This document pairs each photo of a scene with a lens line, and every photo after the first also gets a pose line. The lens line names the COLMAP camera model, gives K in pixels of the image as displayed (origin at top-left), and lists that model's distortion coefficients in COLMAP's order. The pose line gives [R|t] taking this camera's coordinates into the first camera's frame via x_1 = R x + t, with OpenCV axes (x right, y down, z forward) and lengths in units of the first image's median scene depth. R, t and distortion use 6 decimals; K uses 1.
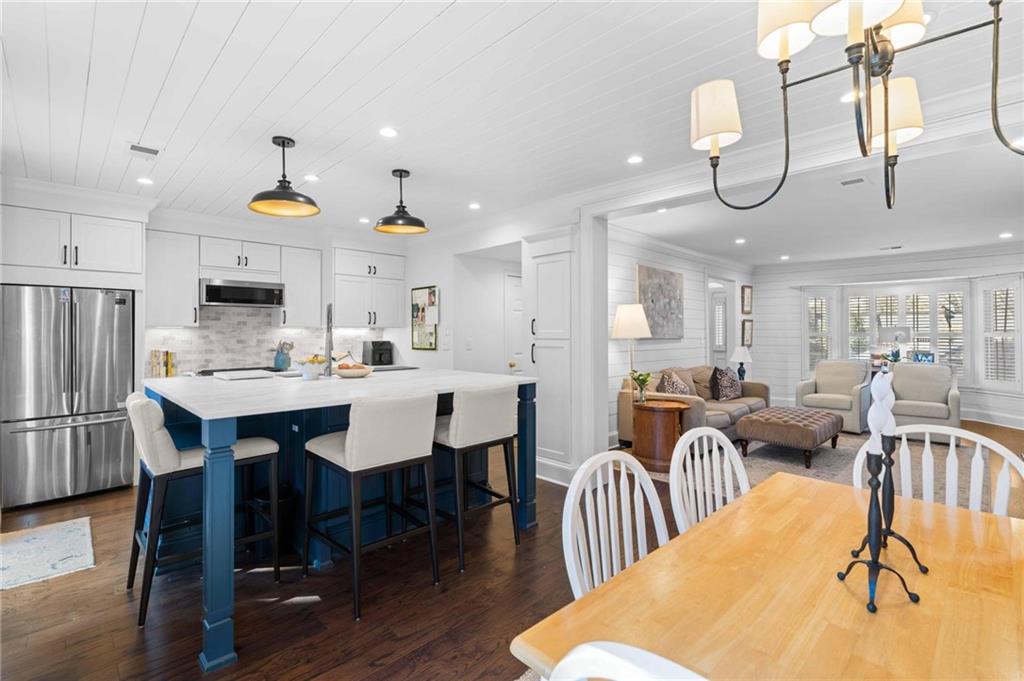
lens RADIAL K [[463.3, 0, 510.9], [0, 463.3, 335.5], [0, 0, 1]] dist [-0.002624, 0.004761]
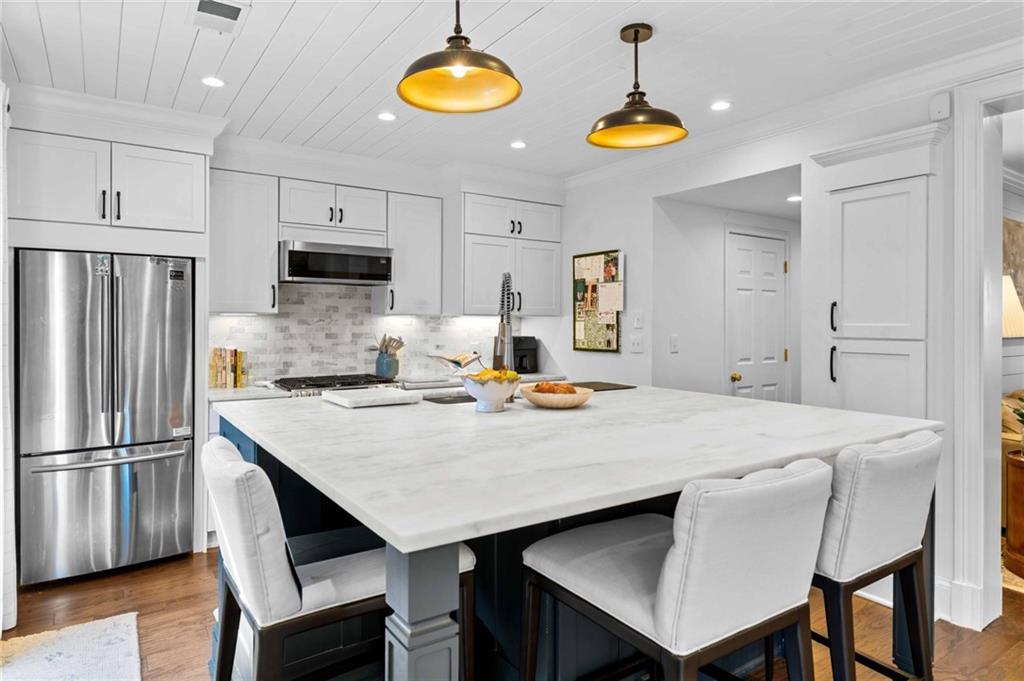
lens RADIAL K [[608.2, 0, 516.2], [0, 608.2, 333.8], [0, 0, 1]] dist [0.001142, -0.008514]
pose [[0.984684, 0.010044, -0.174059, -0.201429], [-0.008180, 0.999901, 0.011423, -0.002823], [0.174157, -0.009824, 0.984669, 0.217710]]
